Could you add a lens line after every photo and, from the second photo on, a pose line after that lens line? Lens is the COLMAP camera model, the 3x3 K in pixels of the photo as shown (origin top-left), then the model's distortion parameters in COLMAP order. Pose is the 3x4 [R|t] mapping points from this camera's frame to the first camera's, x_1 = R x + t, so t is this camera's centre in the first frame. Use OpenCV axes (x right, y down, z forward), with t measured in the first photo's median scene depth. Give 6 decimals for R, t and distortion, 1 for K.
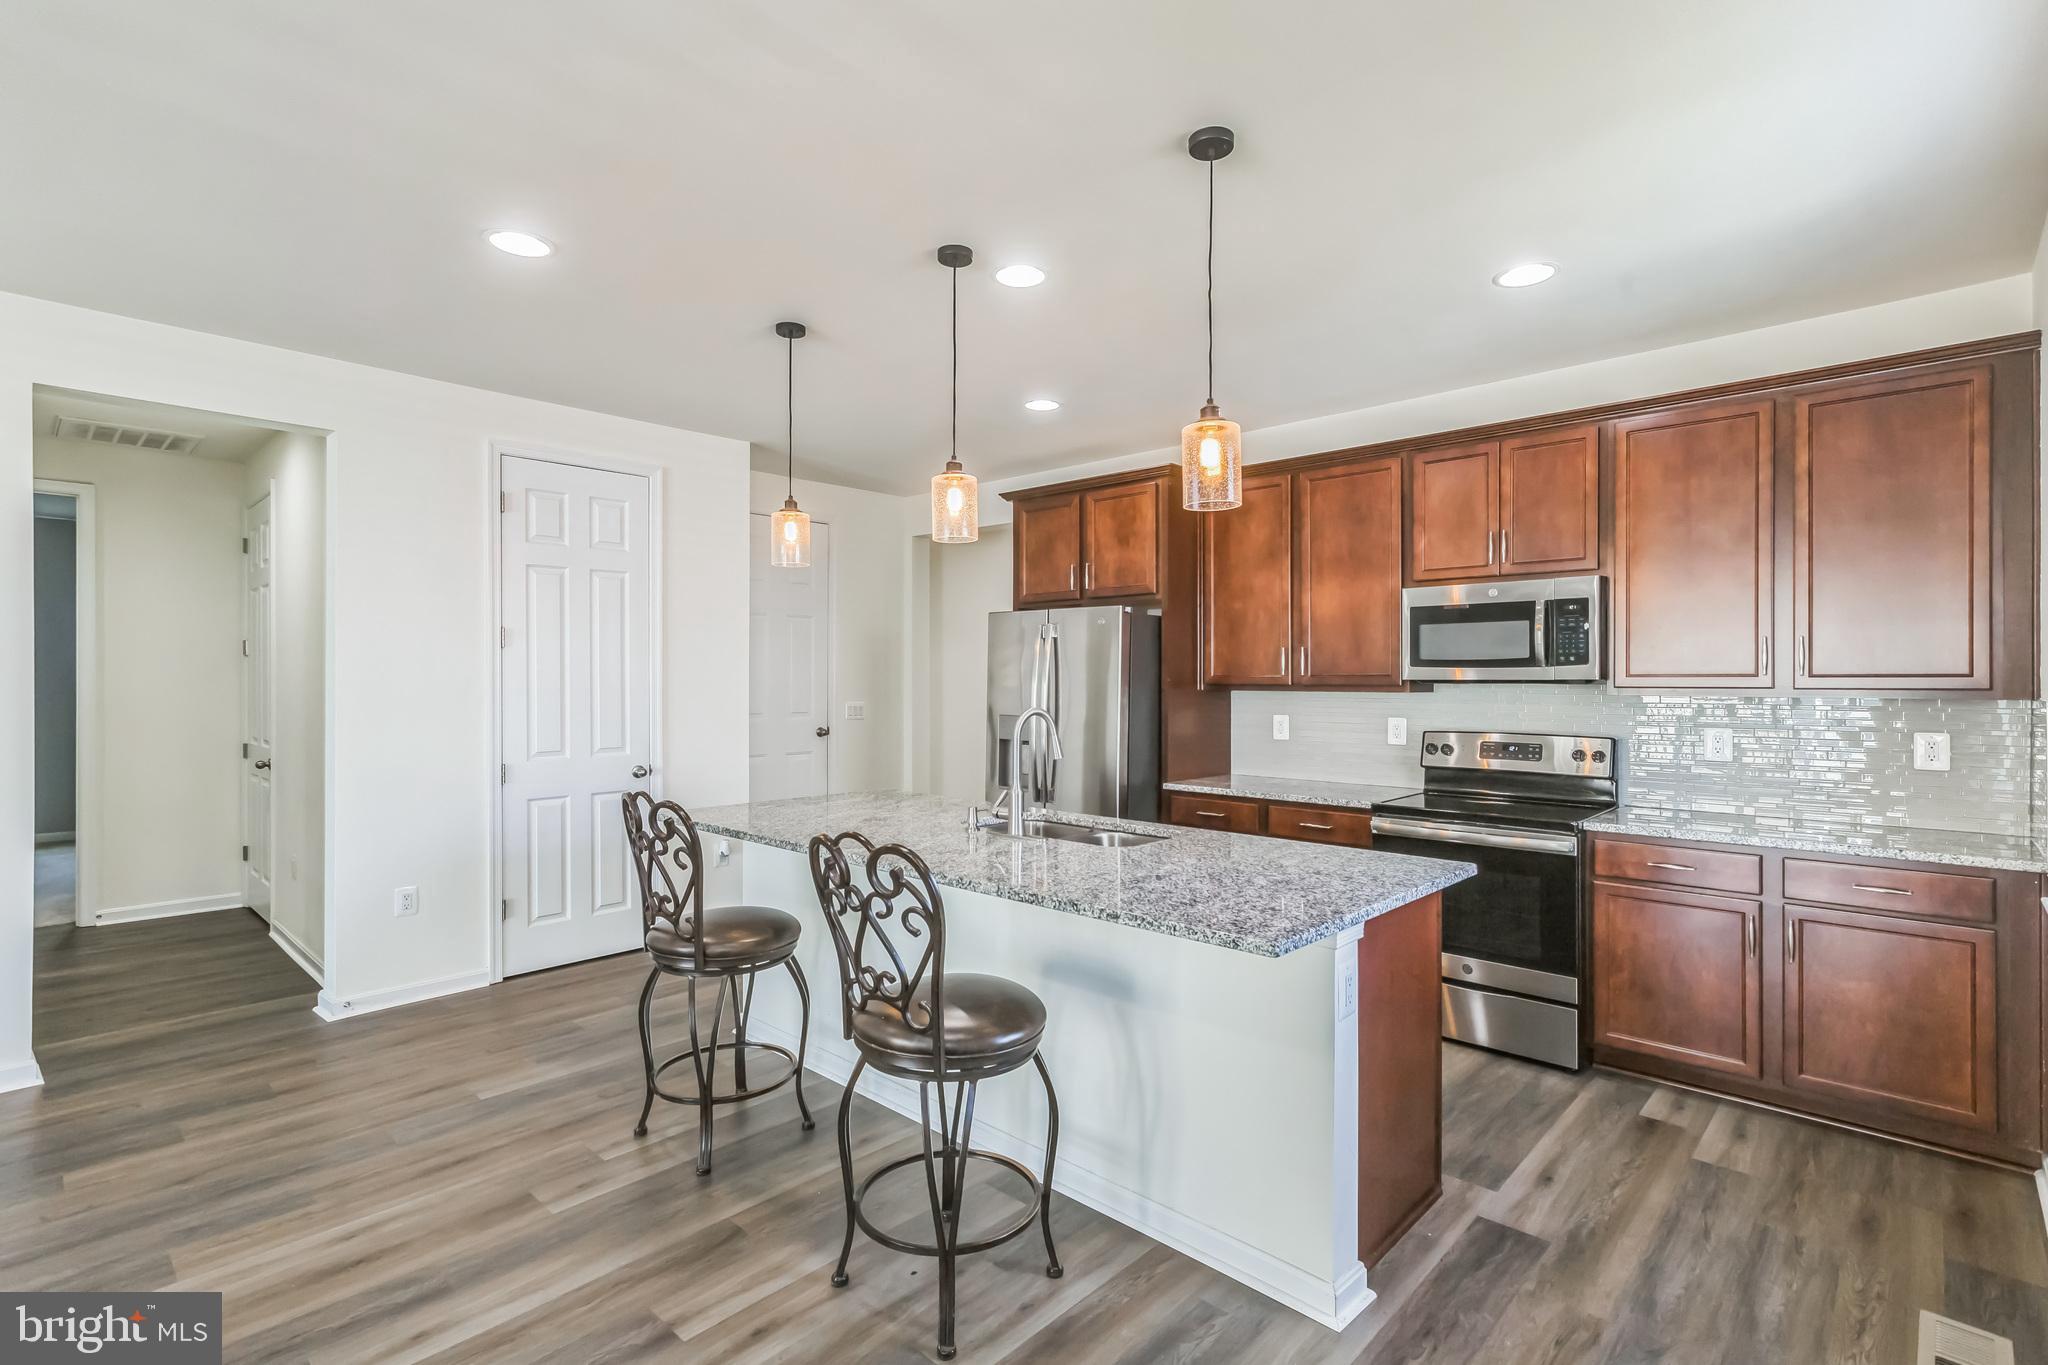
lens RADIAL K [[958.8, 0, 1024.7], [0, 958.8, 675.0], [0, 0, 1]] dist [0.000735, 0.000046]
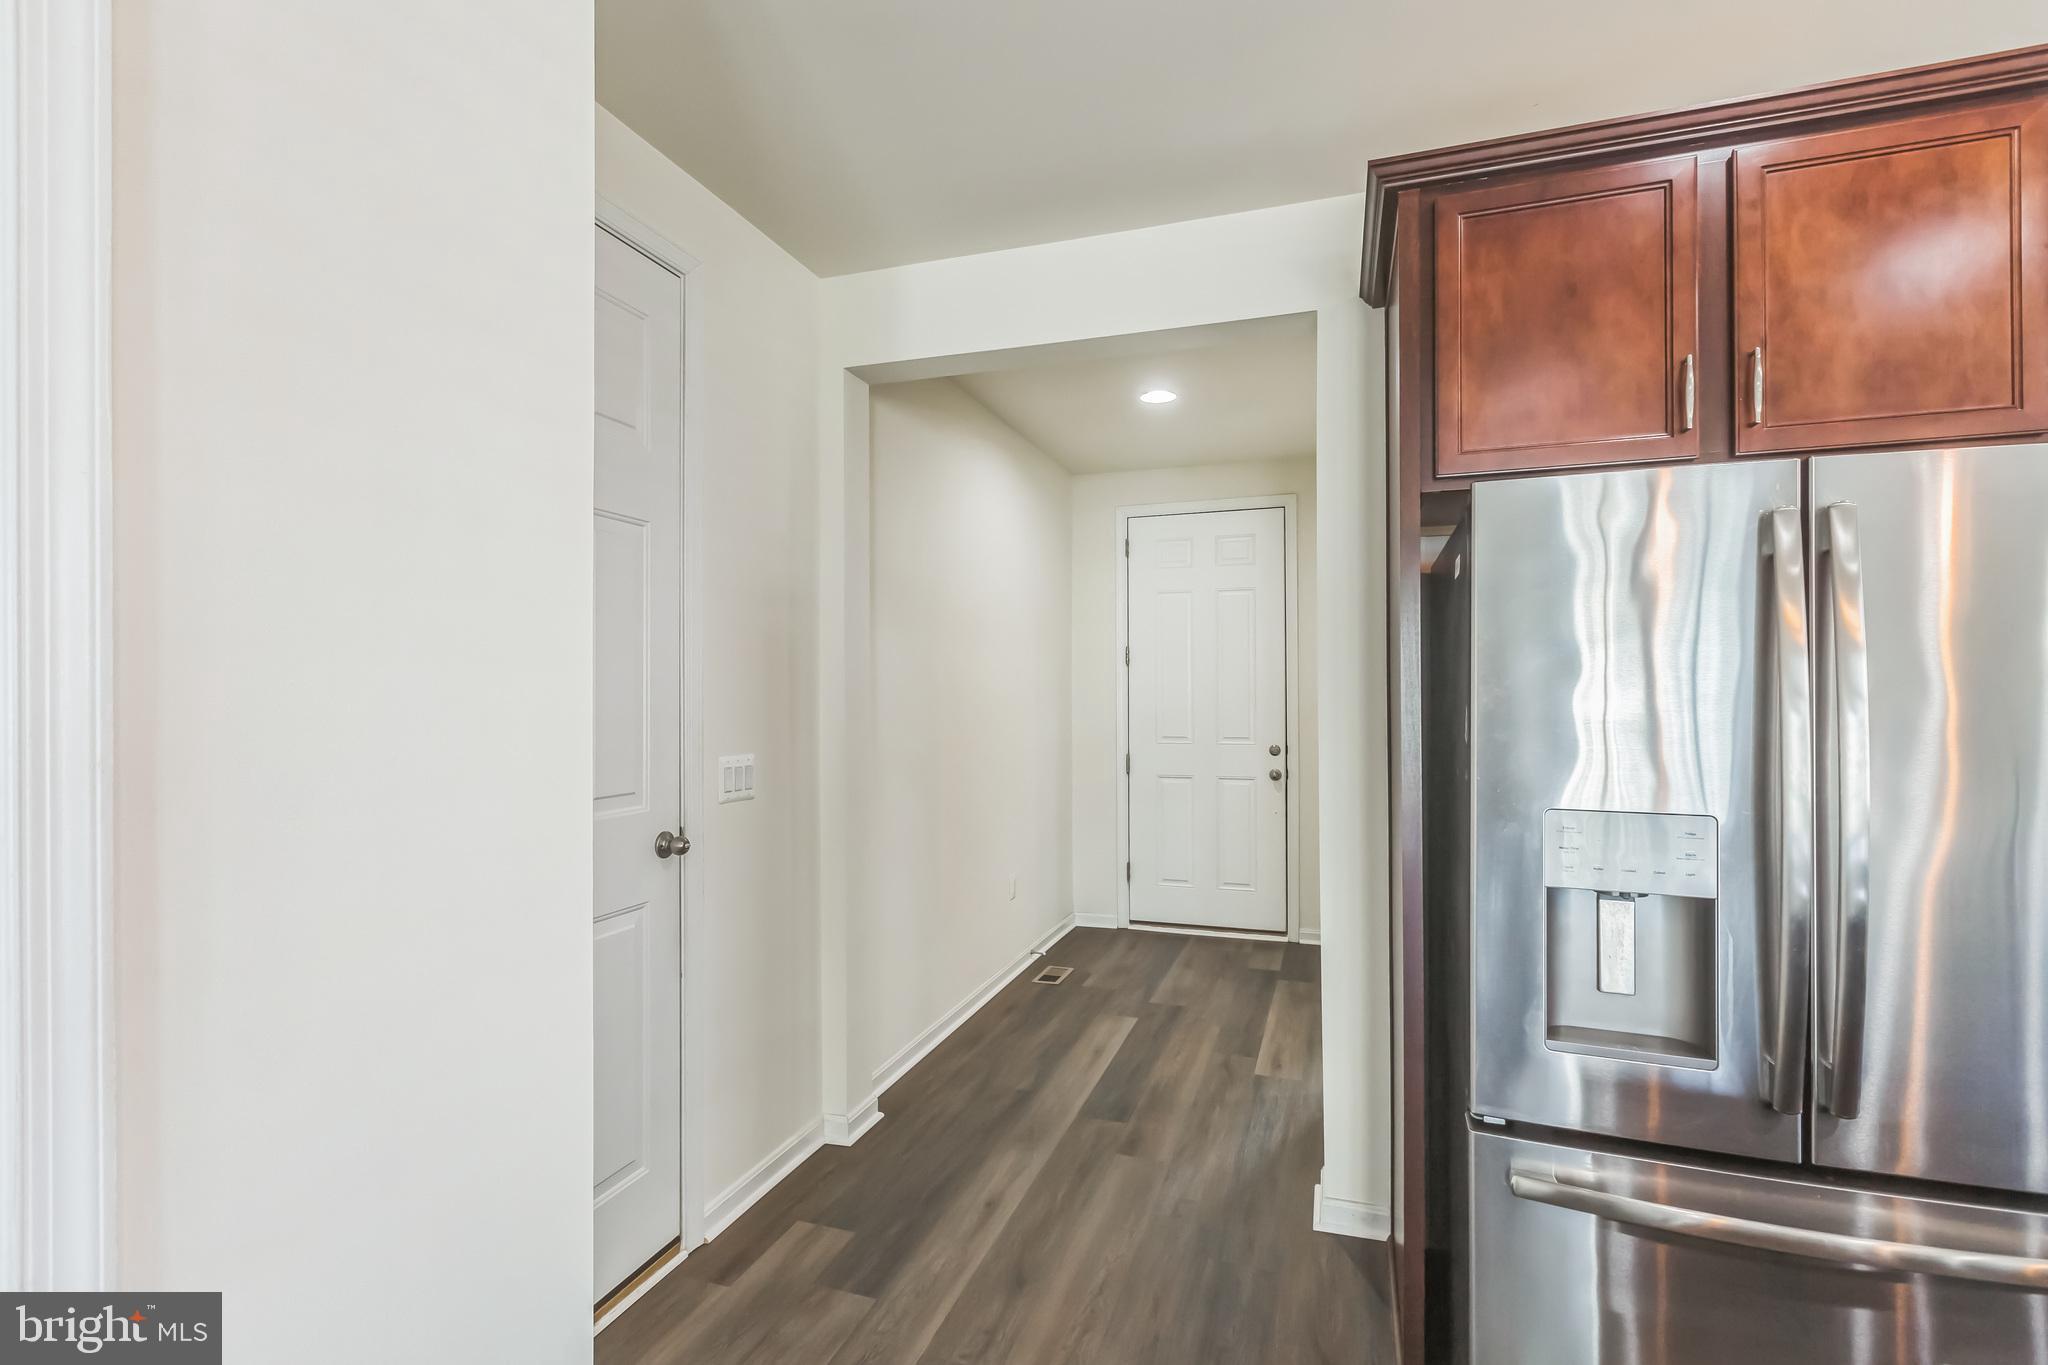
lens RADIAL K [[948.0, 0, 1018.1], [0, 948.0, 688.3], [0, 0, 1]] dist [0.001933, 0.000161]
pose [[0.910898, -0.002753, 0.412623, -0.417929], [0.004160, 0.999988, -0.002511, 0.003609], [-0.412612, 0.004004, 0.910898, 1.082875]]
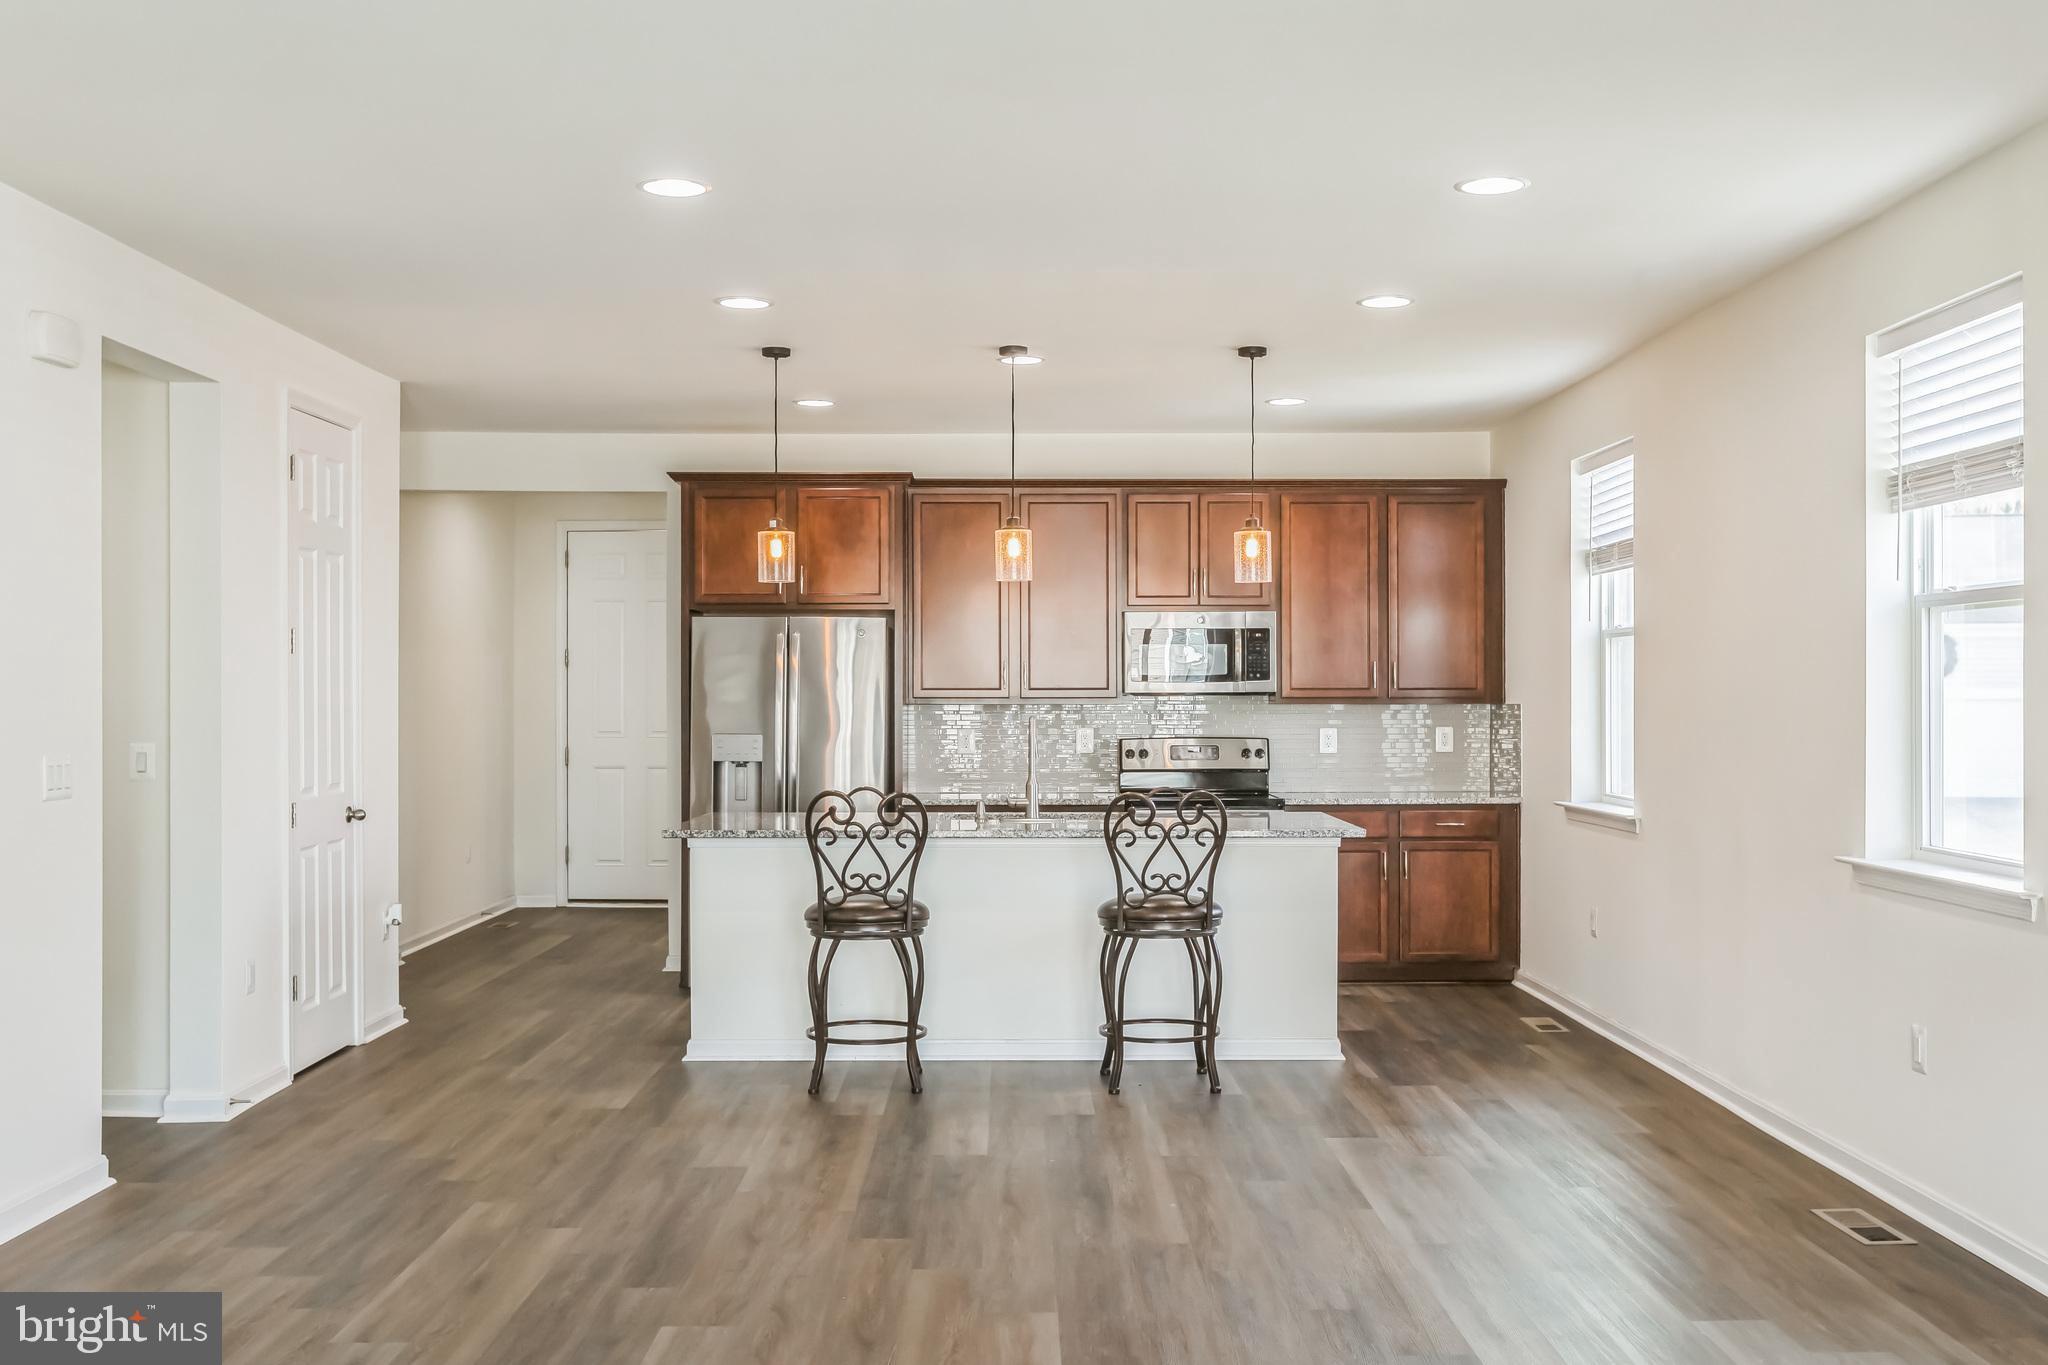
lens RADIAL K [[2006.9, 0, 1024.0], [0, 2006.9, 682.5], [0, 0, 1]] dist [-0.047590, 0.007355]
pose [[0.723389, 0.000752, 0.690441, -1.478627], [0.000163, 0.999999, -0.001261, -0.004219], [-0.690441, 0.001025, 0.723388, -0.705284]]
